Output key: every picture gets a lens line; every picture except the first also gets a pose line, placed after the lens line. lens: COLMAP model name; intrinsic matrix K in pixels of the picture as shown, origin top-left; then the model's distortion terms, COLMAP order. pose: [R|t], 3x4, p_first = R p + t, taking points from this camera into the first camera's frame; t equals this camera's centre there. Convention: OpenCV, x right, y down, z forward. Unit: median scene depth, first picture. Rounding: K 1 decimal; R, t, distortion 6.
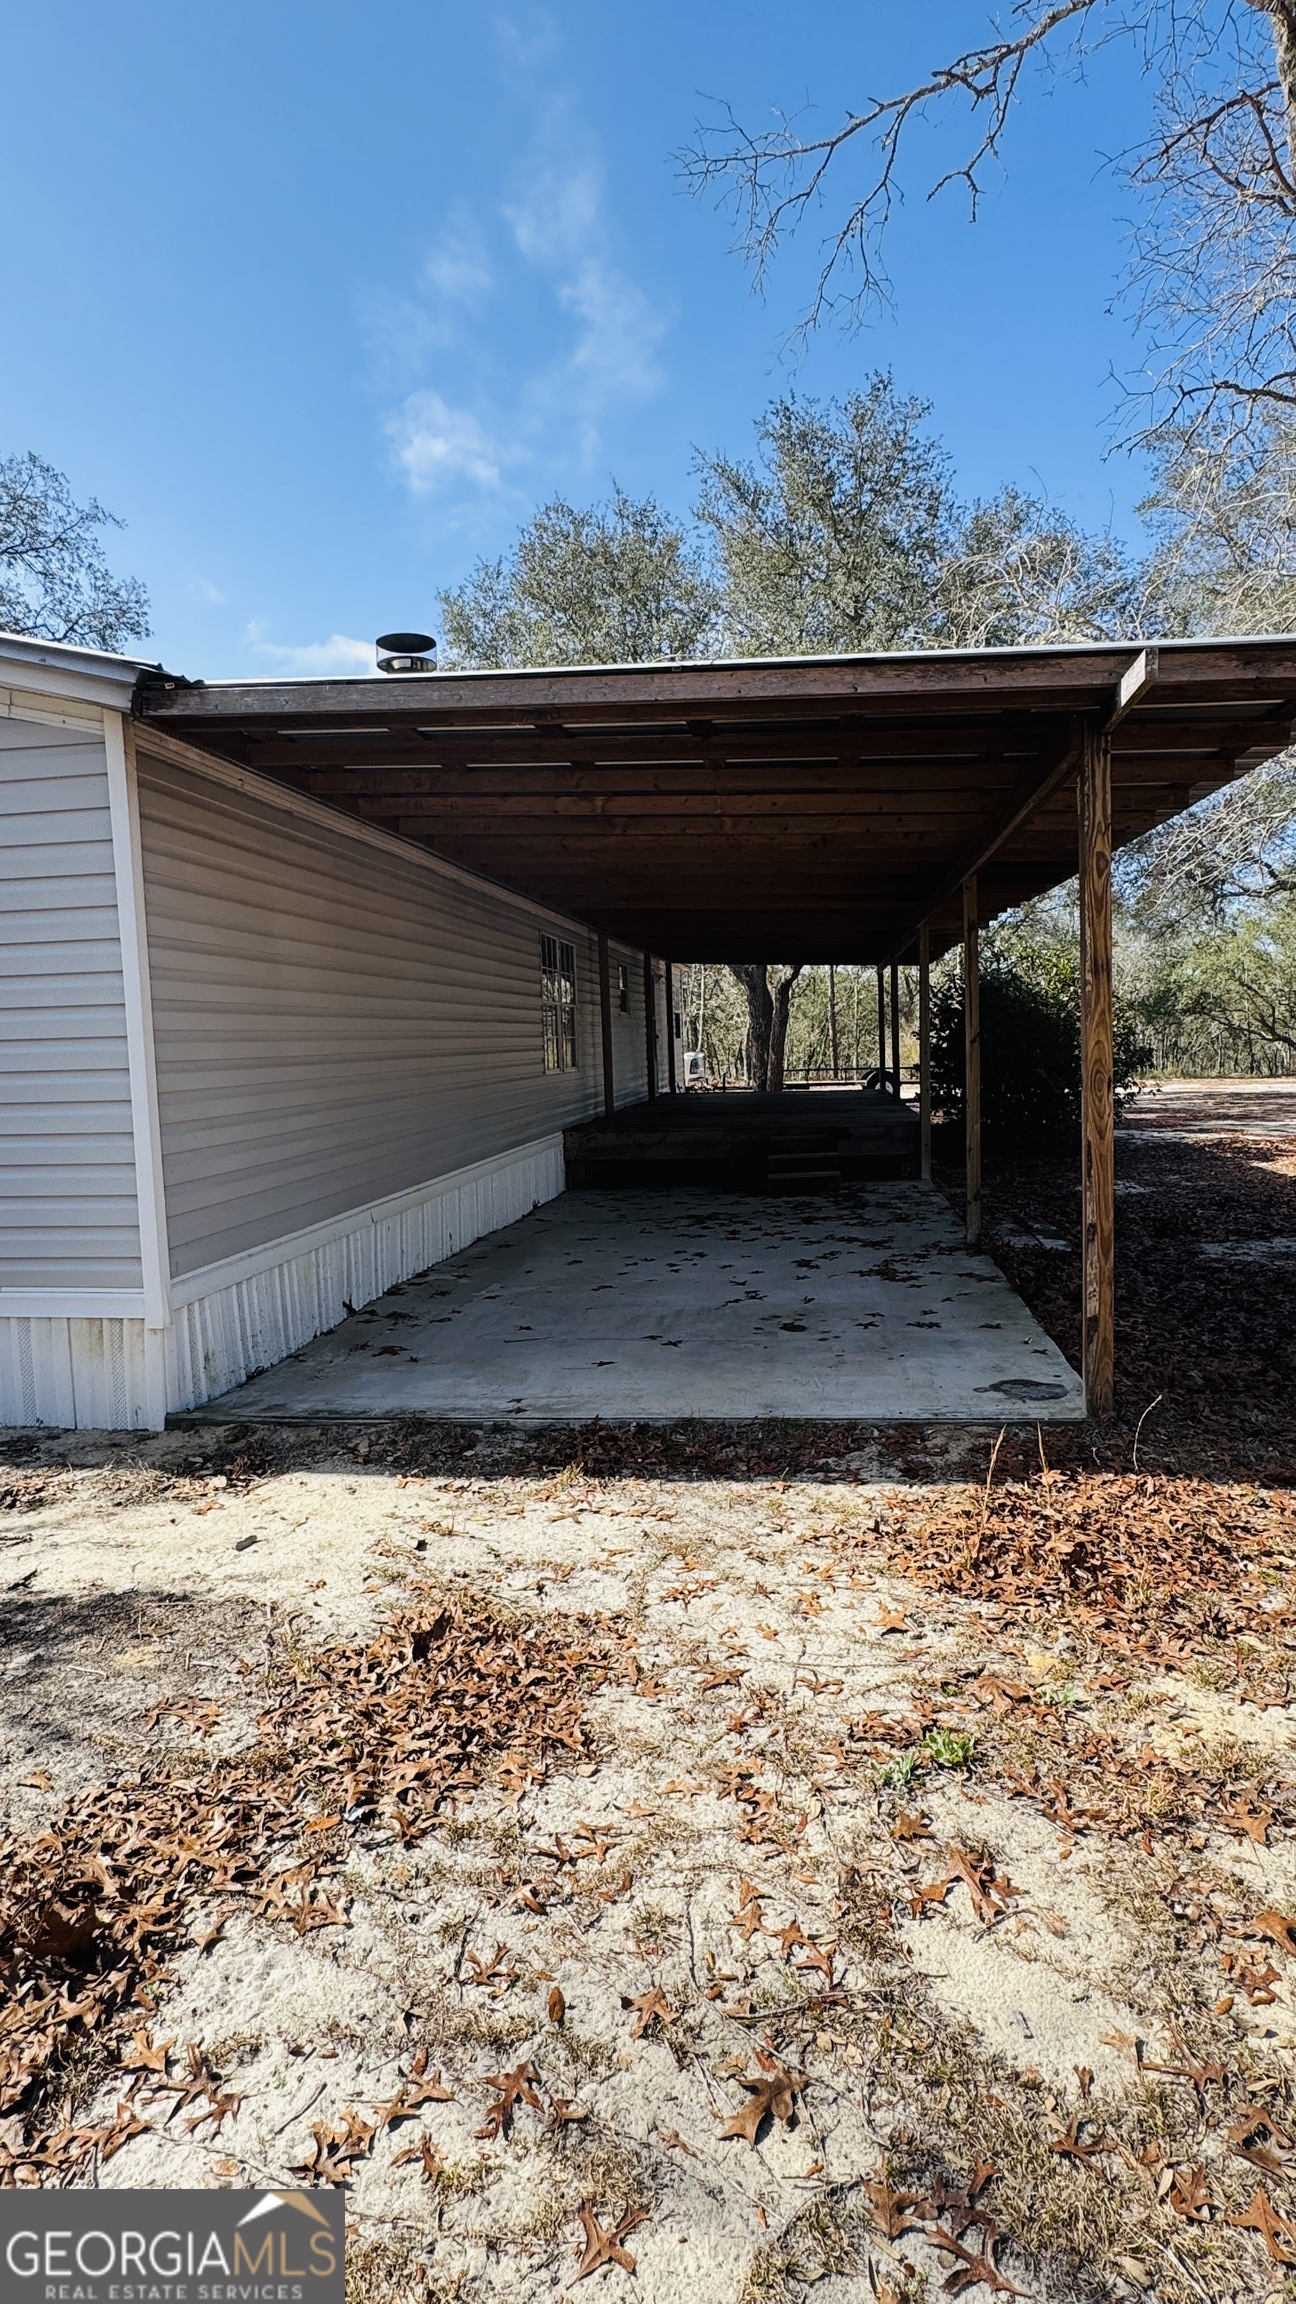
lens RADIAL K [[1144.4, 0, 648.0], [0, 1144.4, 1152.0], [0, 0, 1]] dist [-0.003611, -0.000699]
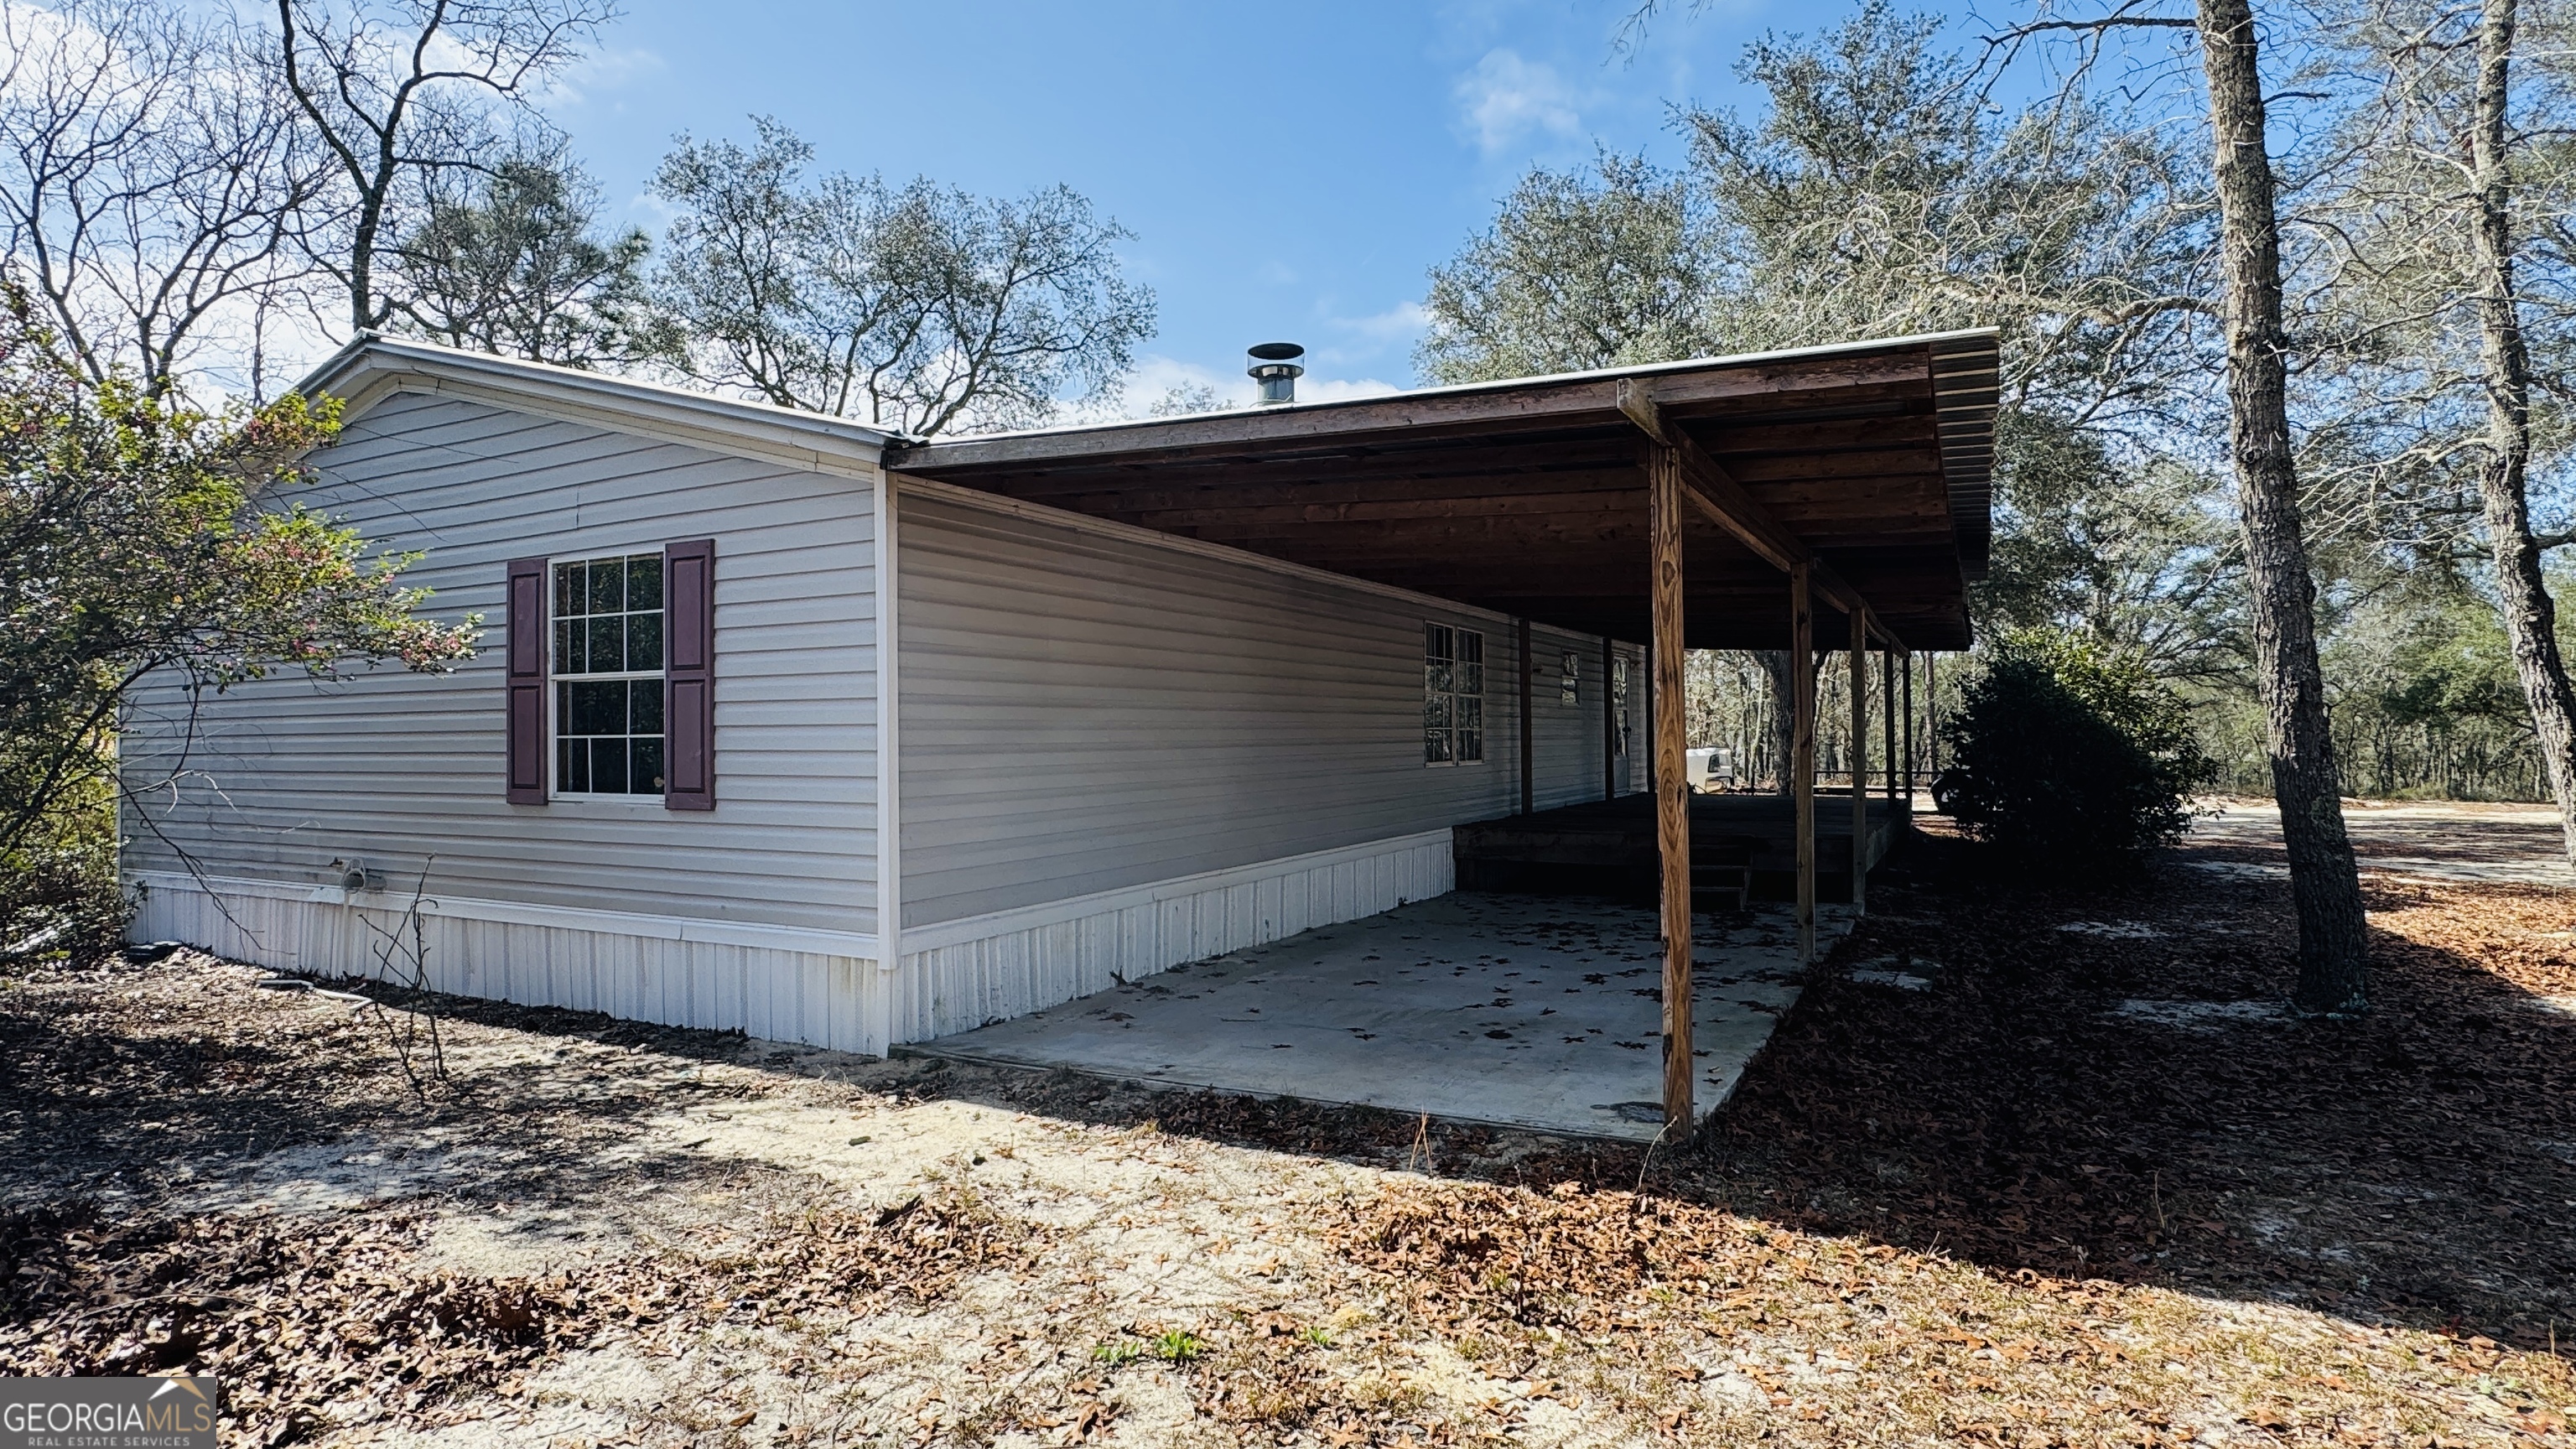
lens RADIAL K [[1279.5, 0, 1291.2], [0, 1279.5, 749.8], [0, 0, 1]] dist [-0.003611, -0.000699]
pose [[0.941771, 0.026945, -0.335174, 0.450315], [-0.053420, 0.996114, -0.070022, -0.002985], [0.331985, 0.083850, 0.939551, -0.140958]]
